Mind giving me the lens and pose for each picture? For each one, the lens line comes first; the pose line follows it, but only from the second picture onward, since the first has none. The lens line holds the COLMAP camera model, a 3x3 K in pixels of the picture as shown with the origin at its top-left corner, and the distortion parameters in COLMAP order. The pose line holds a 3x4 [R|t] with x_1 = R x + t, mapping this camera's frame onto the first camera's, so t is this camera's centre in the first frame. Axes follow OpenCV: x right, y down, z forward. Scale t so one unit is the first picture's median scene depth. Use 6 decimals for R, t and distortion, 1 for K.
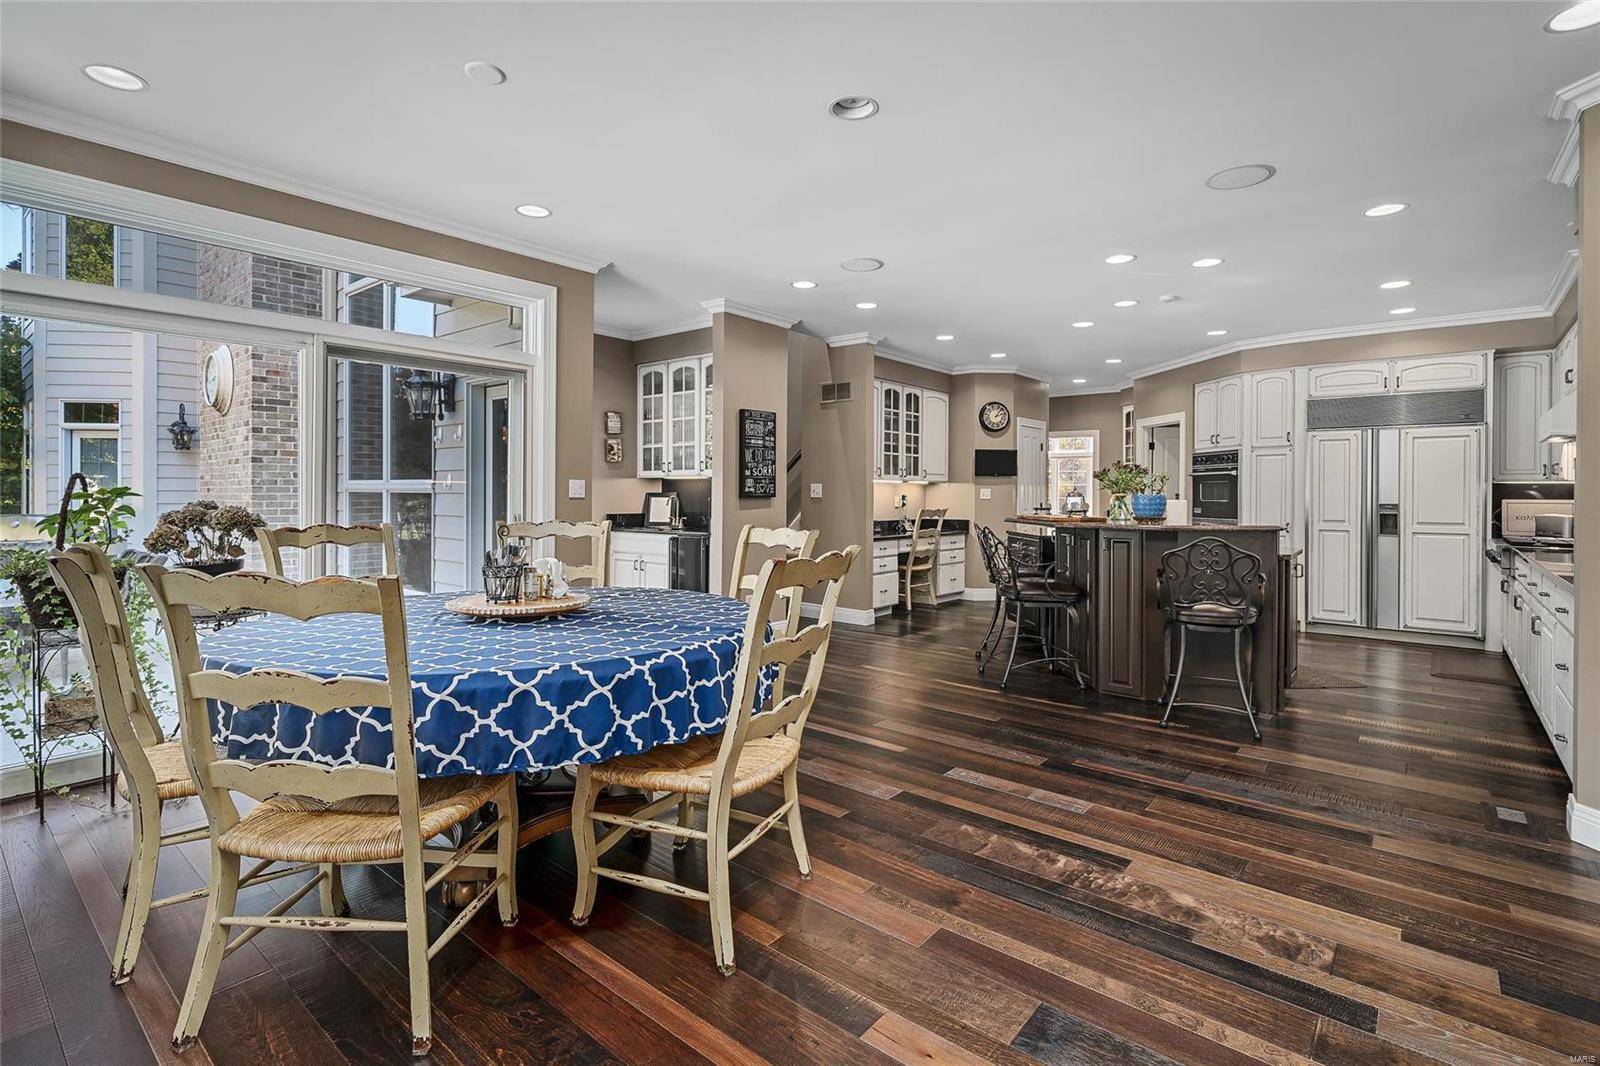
lens RADIAL K [[761.9, 0, 825.1], [0, 761.9, 491.9], [0, 0, 1]] dist [0.001500, 0.001832]
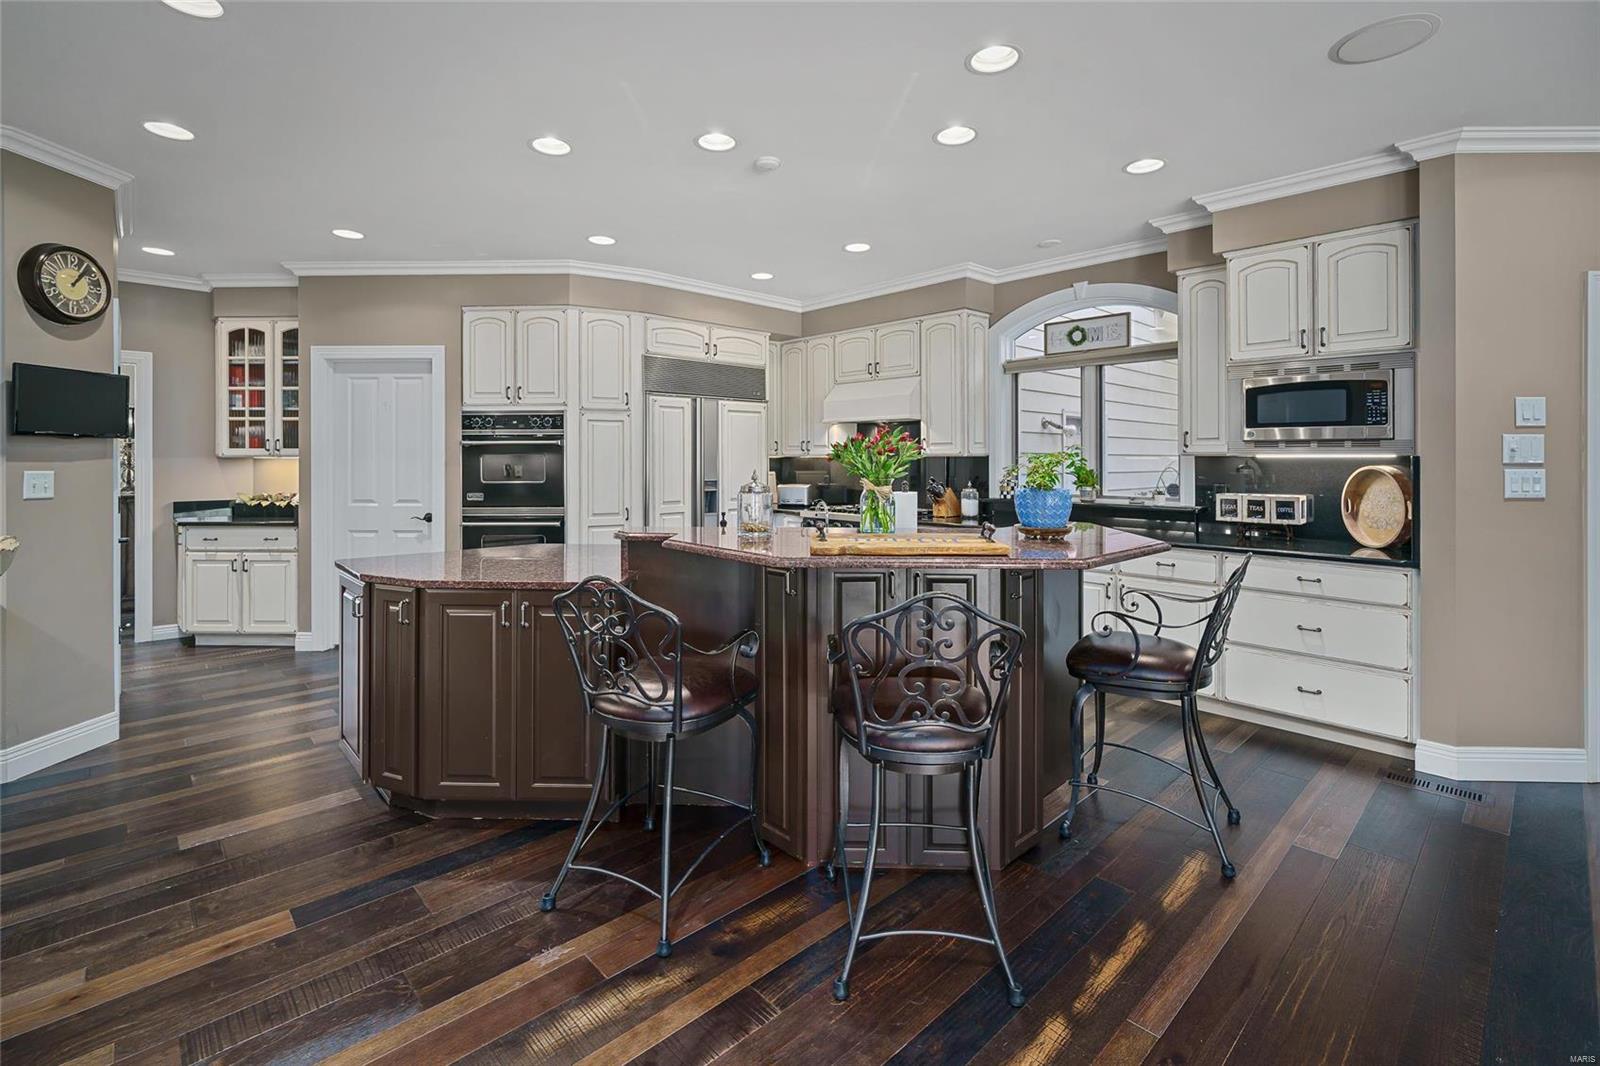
lens RADIAL K [[706.3, 0, 792.6], [0, 706.3, 459.5], [0, 0, 1]] dist [0.000128, 0.000375]
pose [[0.142680, -0.008303, 0.989734, -0.094054], [0.000494, 0.999965, 0.008317, -0.015398], [-0.989769, -0.000698, 0.142679, 0.725680]]
